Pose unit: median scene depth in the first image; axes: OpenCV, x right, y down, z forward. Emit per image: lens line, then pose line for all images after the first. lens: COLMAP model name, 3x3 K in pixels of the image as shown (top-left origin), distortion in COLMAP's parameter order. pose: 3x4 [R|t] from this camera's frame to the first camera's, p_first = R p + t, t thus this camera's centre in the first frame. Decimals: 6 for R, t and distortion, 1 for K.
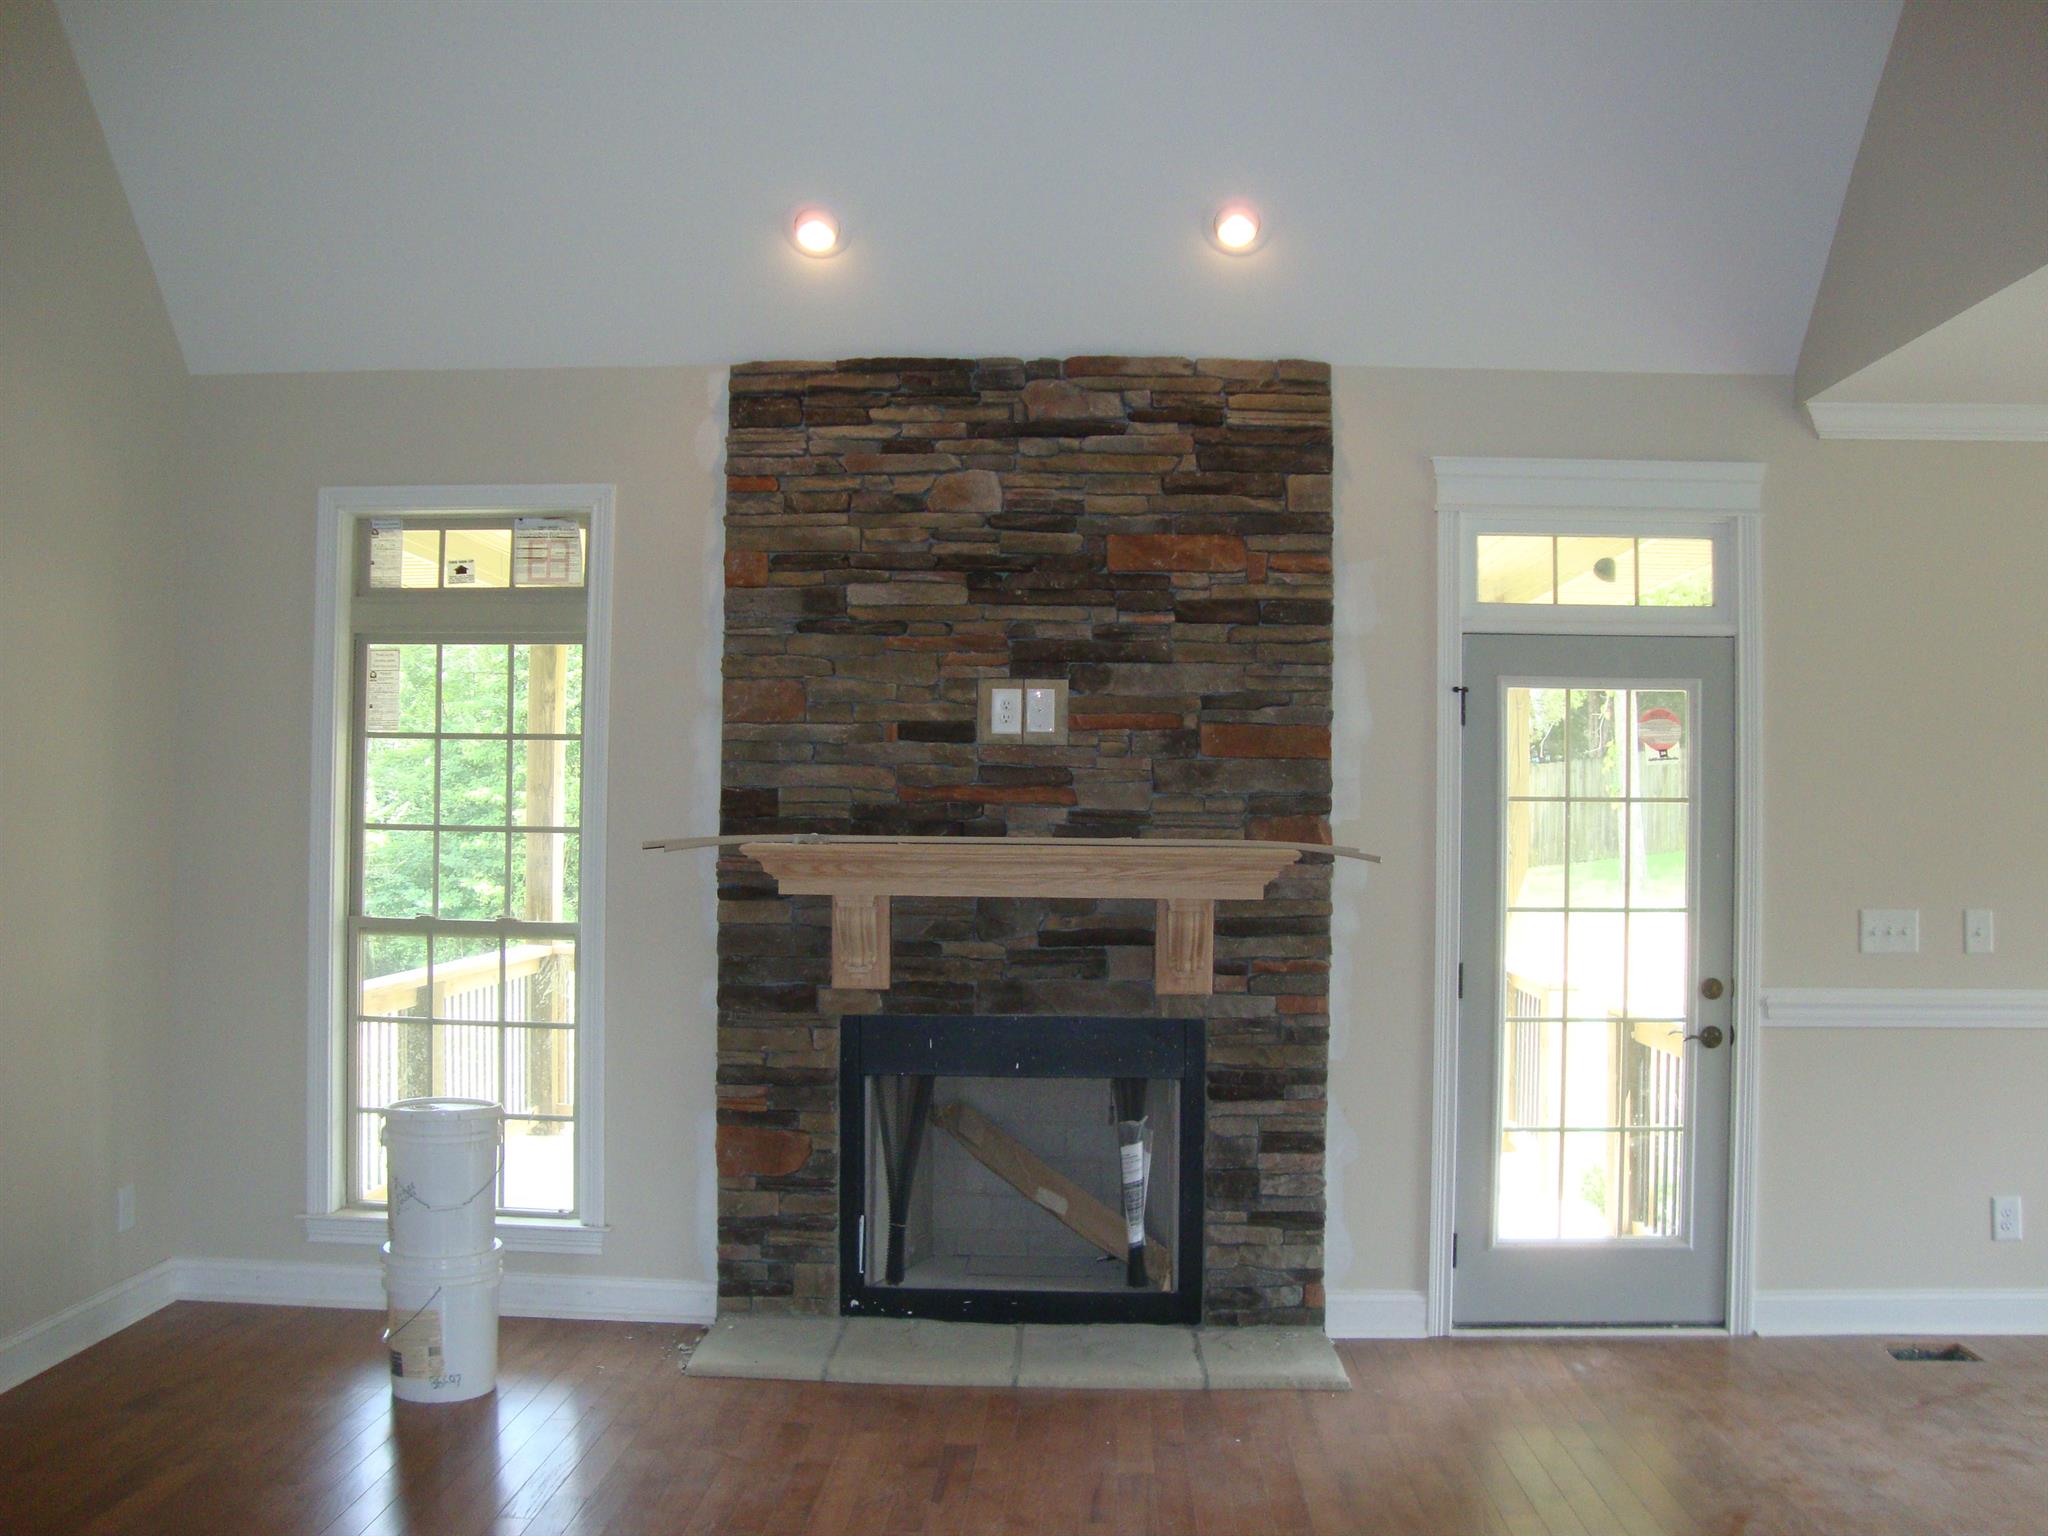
lens RADIAL K [[1838.9, 0, 1050.6], [0, 1838.9, 778.8], [0, 0, 1]] dist [-0.212922, 0.201479]
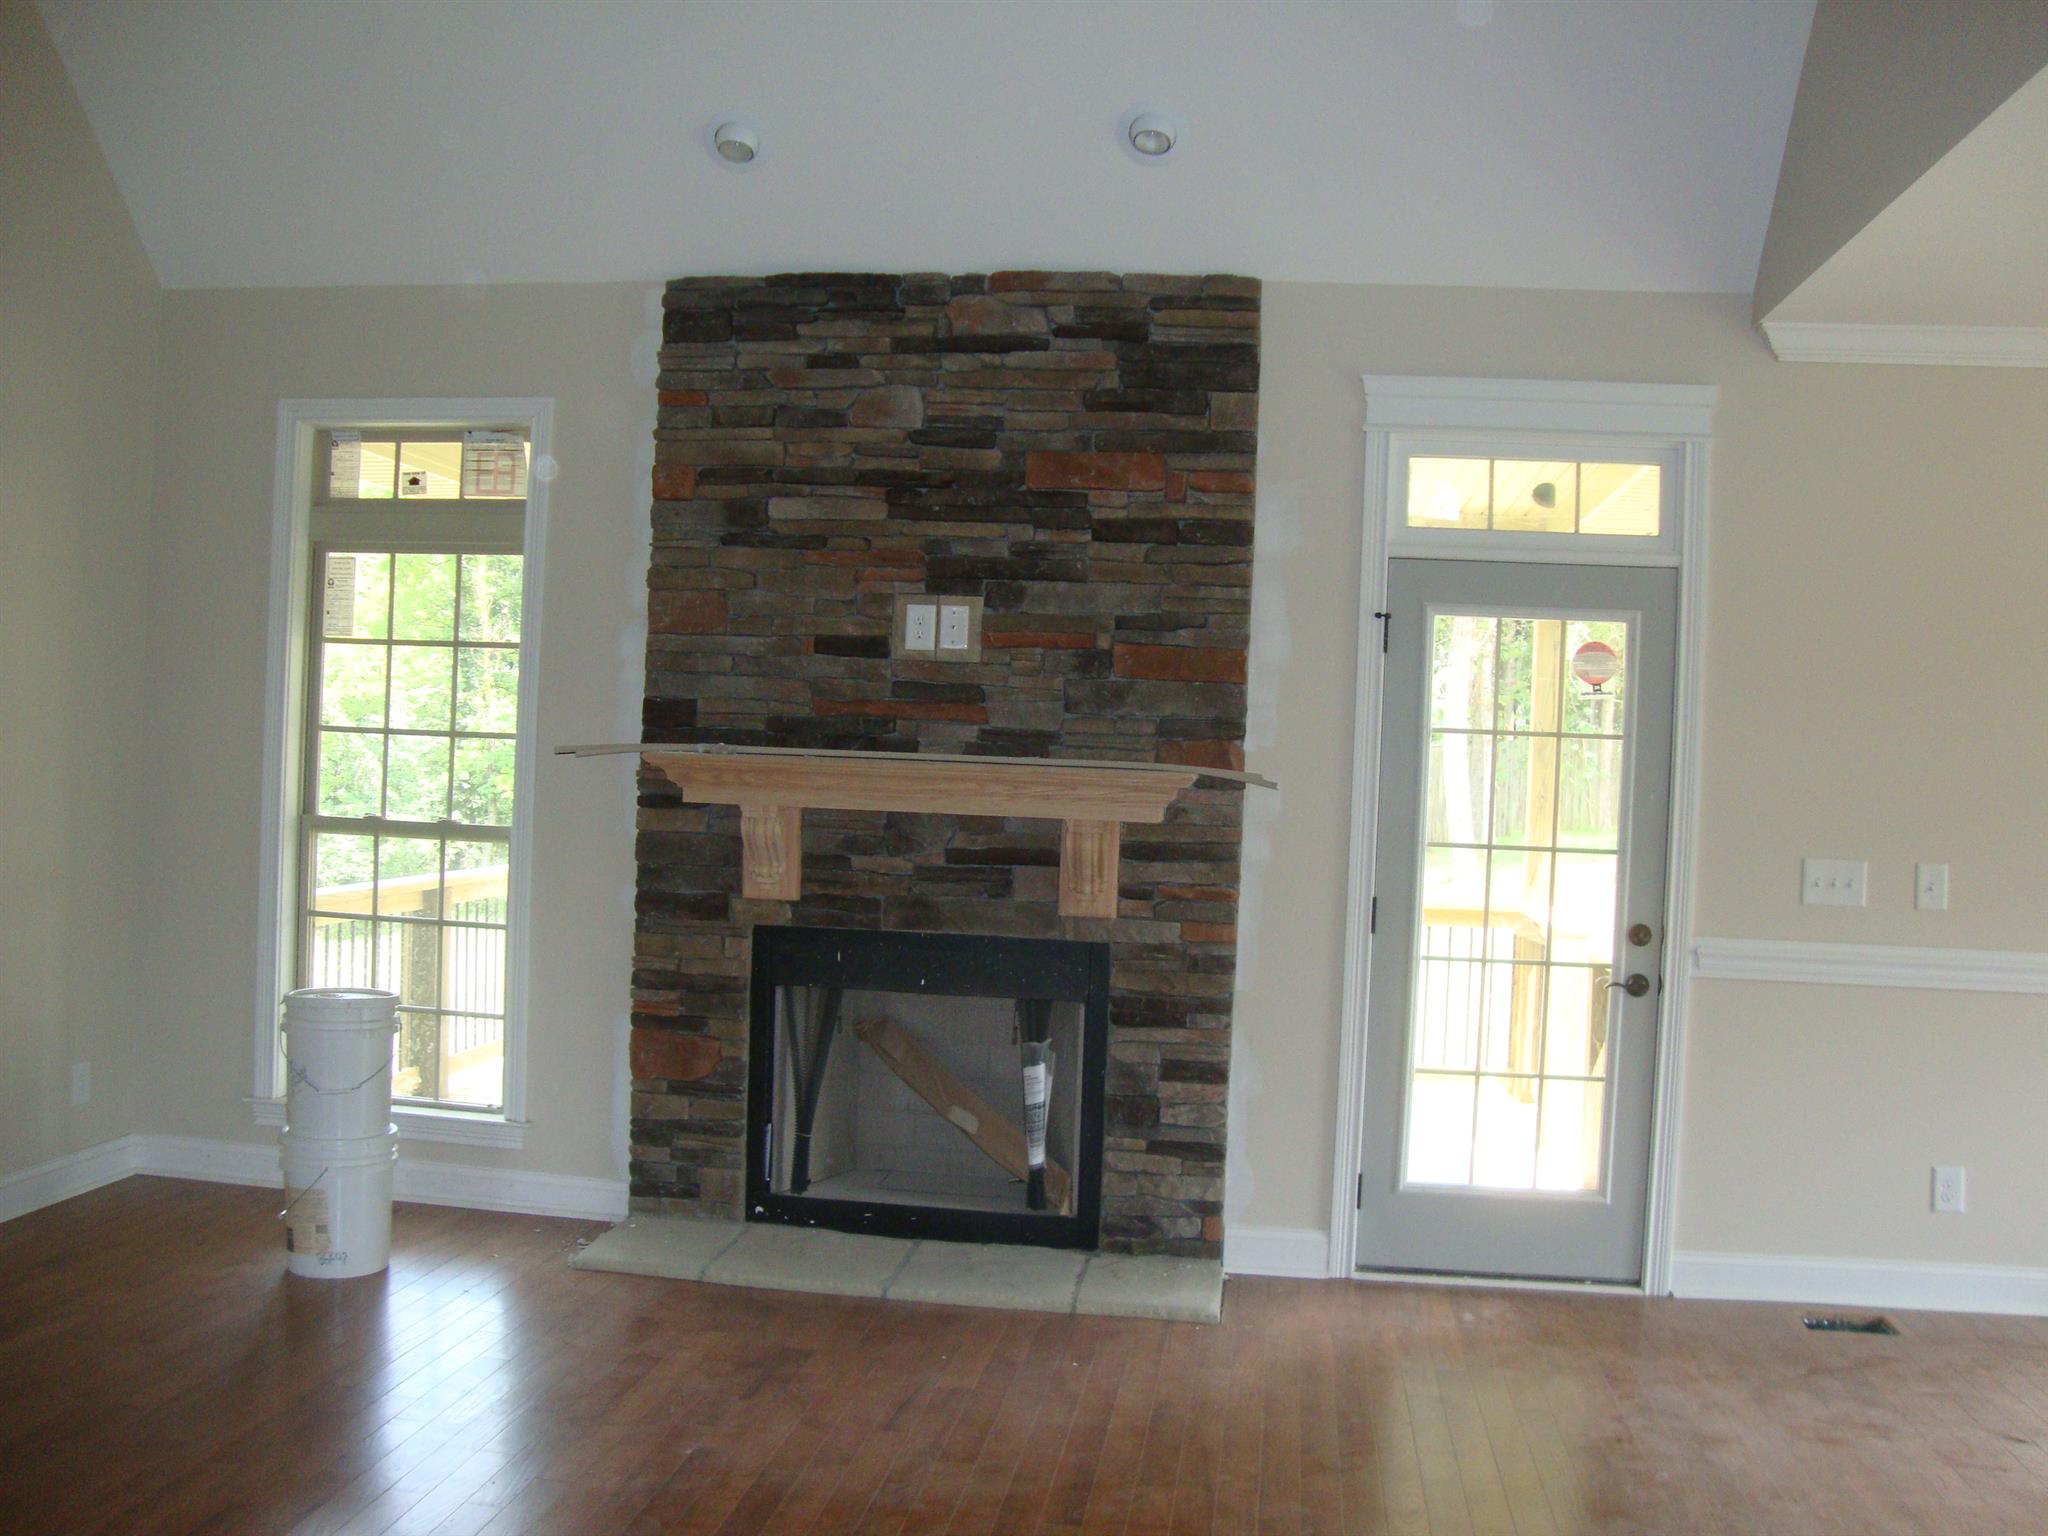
lens RADIAL K [[1838.9, 0, 1050.6], [0, 1838.9, 778.8], [0, 0, 1]] dist [-0.212922, 0.201479]
pose [[0.994863, 0.030619, -0.096491, 0.145029], [-0.027486, 0.999056, 0.033633, 0.010081], [0.097430, -0.030808, 0.994765, 0.012452]]
